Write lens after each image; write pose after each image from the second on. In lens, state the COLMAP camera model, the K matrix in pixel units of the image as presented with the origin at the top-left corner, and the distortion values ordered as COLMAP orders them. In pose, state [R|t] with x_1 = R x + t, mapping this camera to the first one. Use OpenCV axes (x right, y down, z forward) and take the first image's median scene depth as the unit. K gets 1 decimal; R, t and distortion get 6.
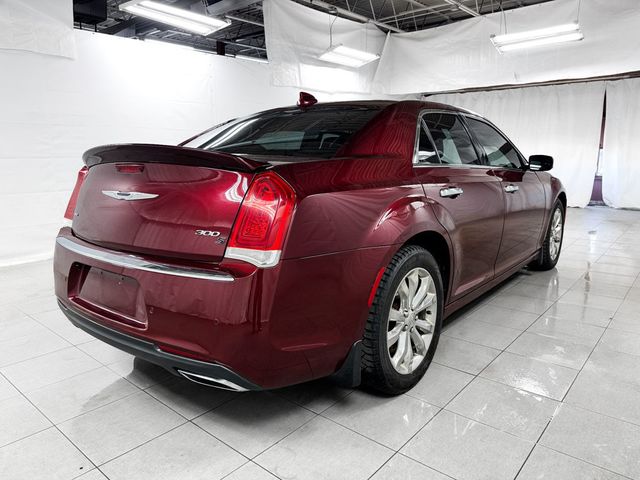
lens RADIAL K [[458.5, 0, 321.4], [0, 458.5, 239.1], [0, 0, 1]] dist [0.023303, -0.012534]
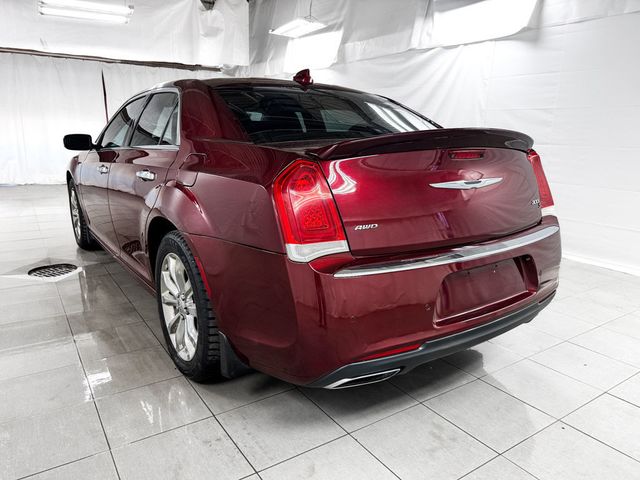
lens RADIAL K [[458.5, 0, 322.0], [0, 458.5, 238.5], [0, 0, 1]] dist [0.023303, -0.012534]
pose [[0.269662, -0.212052, 0.939317, -1.405069], [0.163041, 0.971424, 0.172494, -0.197553], [-0.949052, 0.106632, 0.296529, 1.019654]]
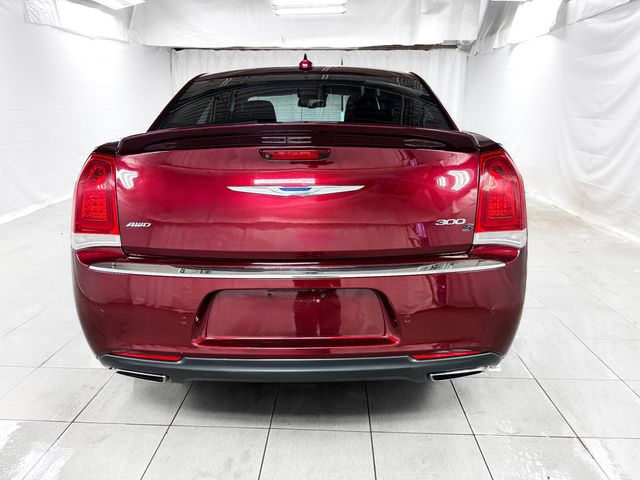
lens RADIAL K [[458.5, 0, 322.2], [0, 458.5, 242.4], [0, 0, 1]] dist [0.023303, -0.012534]
pose [[0.784107, -0.171834, 0.596364, -0.856434], [0.113620, 0.984411, 0.134256, -0.106929], [-0.610137, -0.037512, 0.791407, 0.363593]]
